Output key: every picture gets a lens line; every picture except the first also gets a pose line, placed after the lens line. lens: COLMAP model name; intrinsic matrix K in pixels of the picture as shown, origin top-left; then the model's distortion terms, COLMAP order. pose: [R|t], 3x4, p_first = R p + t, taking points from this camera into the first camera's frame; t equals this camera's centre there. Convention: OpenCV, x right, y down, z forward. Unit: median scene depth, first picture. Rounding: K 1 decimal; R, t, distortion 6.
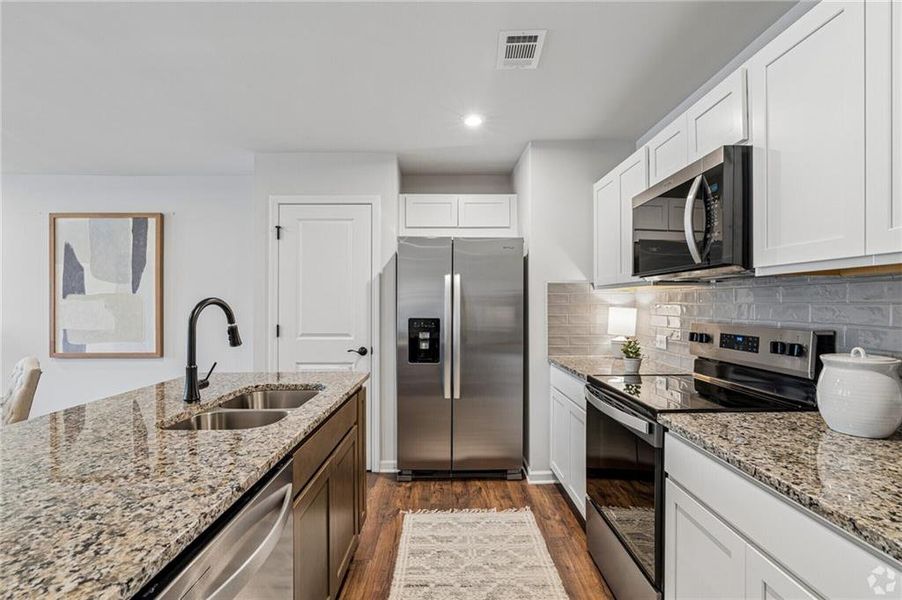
lens RADIAL K [[428.1, 0, 455.4], [0, 428.1, 304.2], [0, 0, 1]] dist [-0.014397, 0.005276]
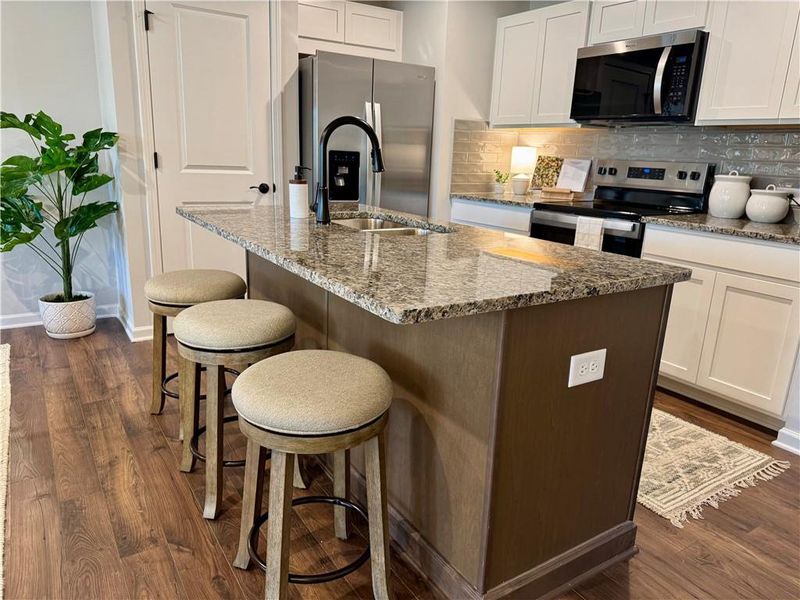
lens RADIAL K [[561.4, 0, 394.1], [0, 561.4, 299.6], [0, 0, 1]] dist [0.090019, -0.124330]
pose [[0.848741, -0.100881, 0.519098, -0.791546], [-0.039368, 0.966856, 0.252267, 0.038014], [-0.527342, -0.234546, 0.816639, -0.151495]]
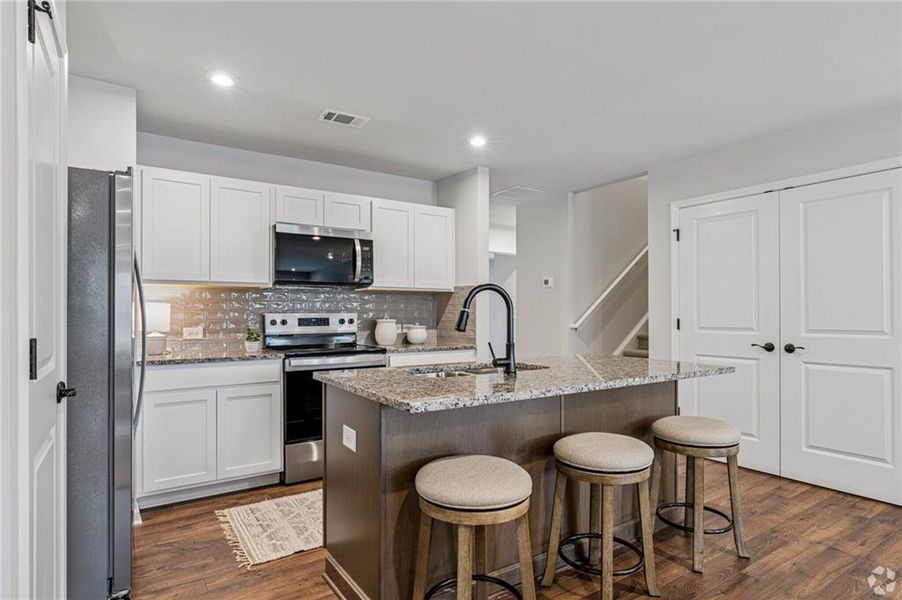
lens RADIAL K [[419.3, 0, 462.3], [0, 419.3, 297.6], [0, 0, 1]] dist [0.020404, -0.028006]
pose [[-0.510745, 0.031316, 0.859162, -0.932762], [0.004151, 0.999415, -0.033961, 0.035753], [-0.859722, -0.013779, -0.510576, 1.022213]]
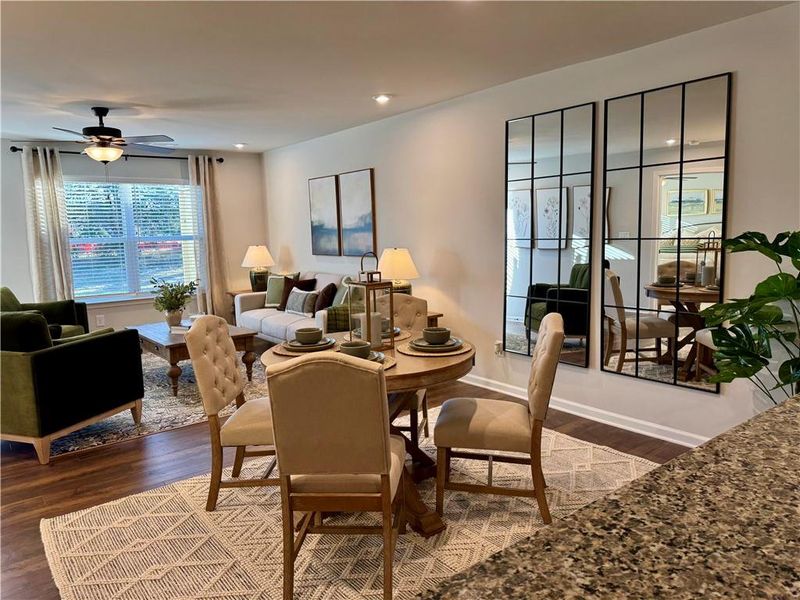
lens RADIAL K [[561.4, 0, 394.1], [0, 561.4, 299.6], [0, 0, 1]] dist [0.090019, -0.124330]
pose [[0.601037, 0.080959, -0.795110, -0.352639], [0.028189, 0.992090, 0.122324, -0.037221], [0.798724, -0.095935, 0.594001, 0.164101]]
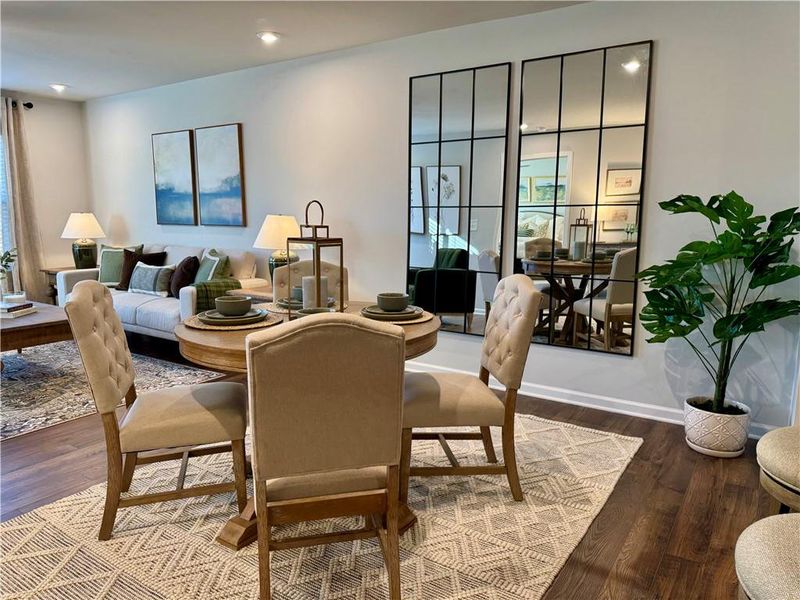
lens RADIAL K [[567.0, 0, 388.0], [0, 567.0, 301.4], [0, 0, 1]] dist [0.035507, -0.036384]
pose [[0.818942, 0.088533, -0.567006, -0.652063], [-0.002766, 0.988626, 0.150369, 0.029091], [0.573870, -0.121575, 0.809872, 0.096711]]
